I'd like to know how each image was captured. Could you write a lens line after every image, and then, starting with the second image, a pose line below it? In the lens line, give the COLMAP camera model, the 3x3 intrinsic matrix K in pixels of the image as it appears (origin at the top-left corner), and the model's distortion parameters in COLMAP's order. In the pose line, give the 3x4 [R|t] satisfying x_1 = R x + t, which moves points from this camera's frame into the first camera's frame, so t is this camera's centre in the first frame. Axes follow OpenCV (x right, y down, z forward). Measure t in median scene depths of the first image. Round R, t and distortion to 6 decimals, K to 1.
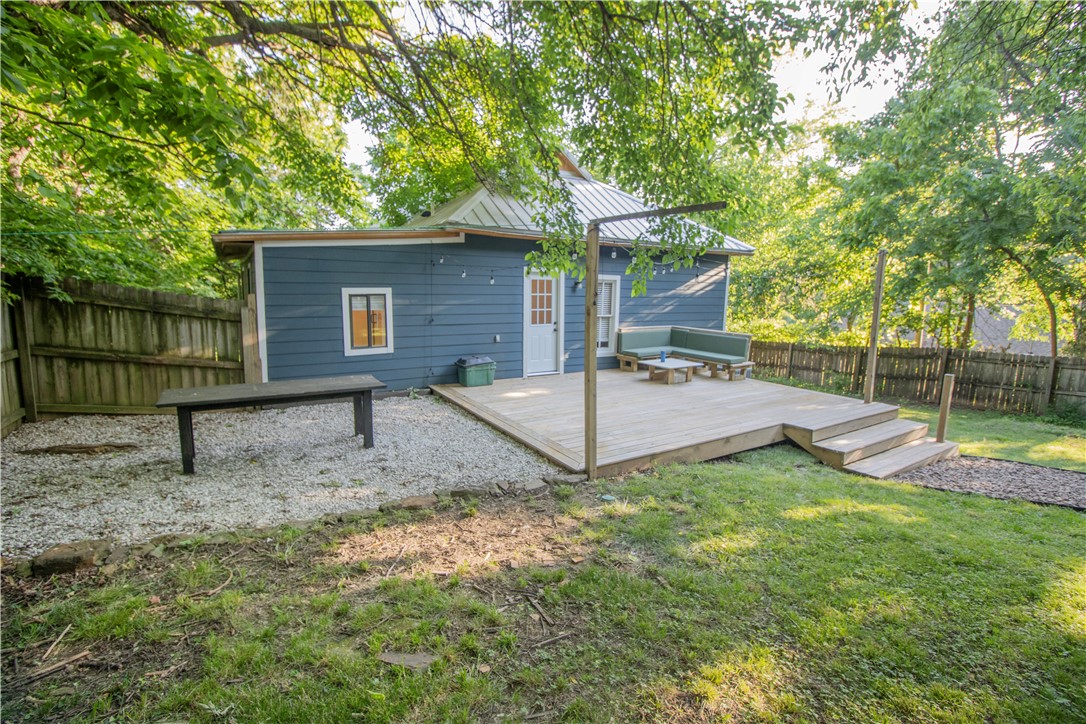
lens RADIAL K [[506.6, 0, 546.2], [0, 506.6, 358.0], [0, 0, 1]] dist [-0.000168, -0.000559]
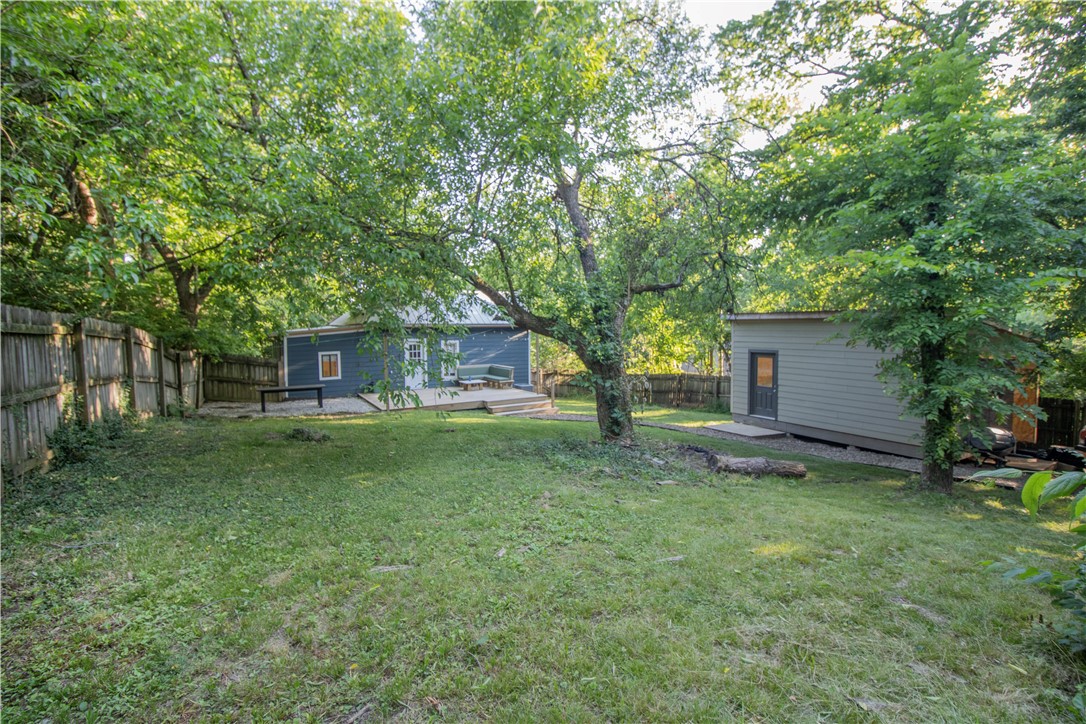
lens RADIAL K [[506.6, 0, 546.2], [0, 506.6, 358.0], [0, 0, 1]] dist [-0.000168, -0.000559]
pose [[0.999002, -0.029637, -0.033423, 0.725660], [0.026510, 0.995552, -0.090408, 0.130314], [0.035954, 0.089432, 0.995344, -1.302009]]
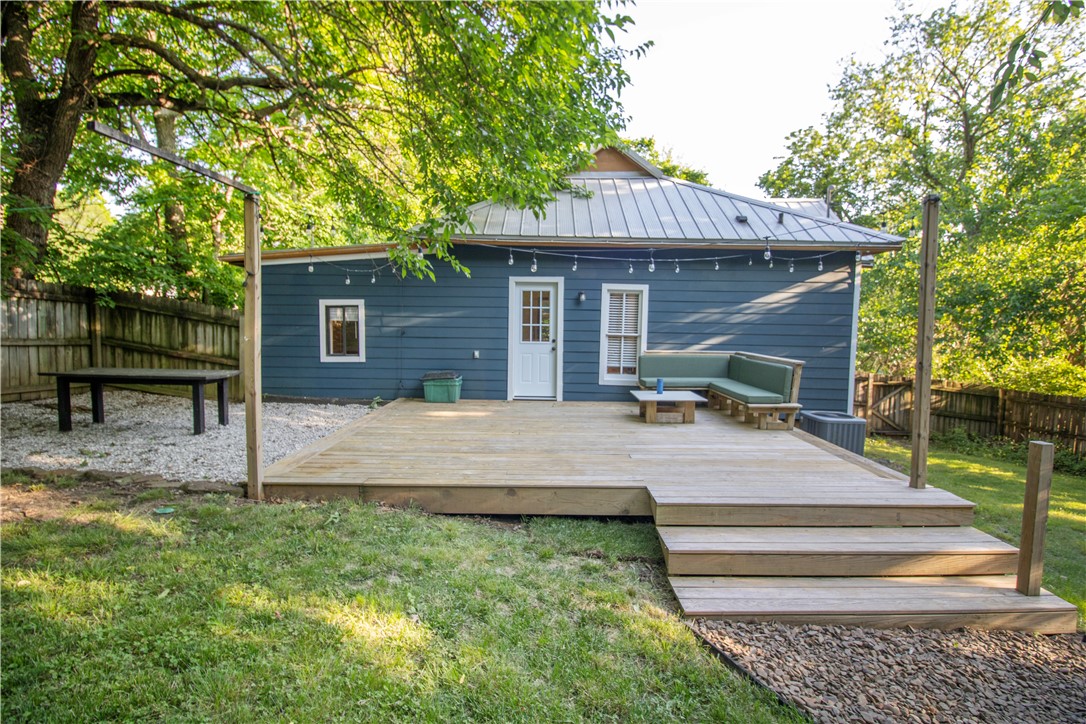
lens RADIAL K [[506.6, 0, 546.2], [0, 506.6, 358.0], [0, 0, 1]] dist [-0.000168, -0.000559]
pose [[0.837677, 0.031765, -0.545241, 0.574174], [-0.077897, 0.995050, -0.061706, 0.016496], [0.540582, 0.094162, 0.836005, 0.334145]]
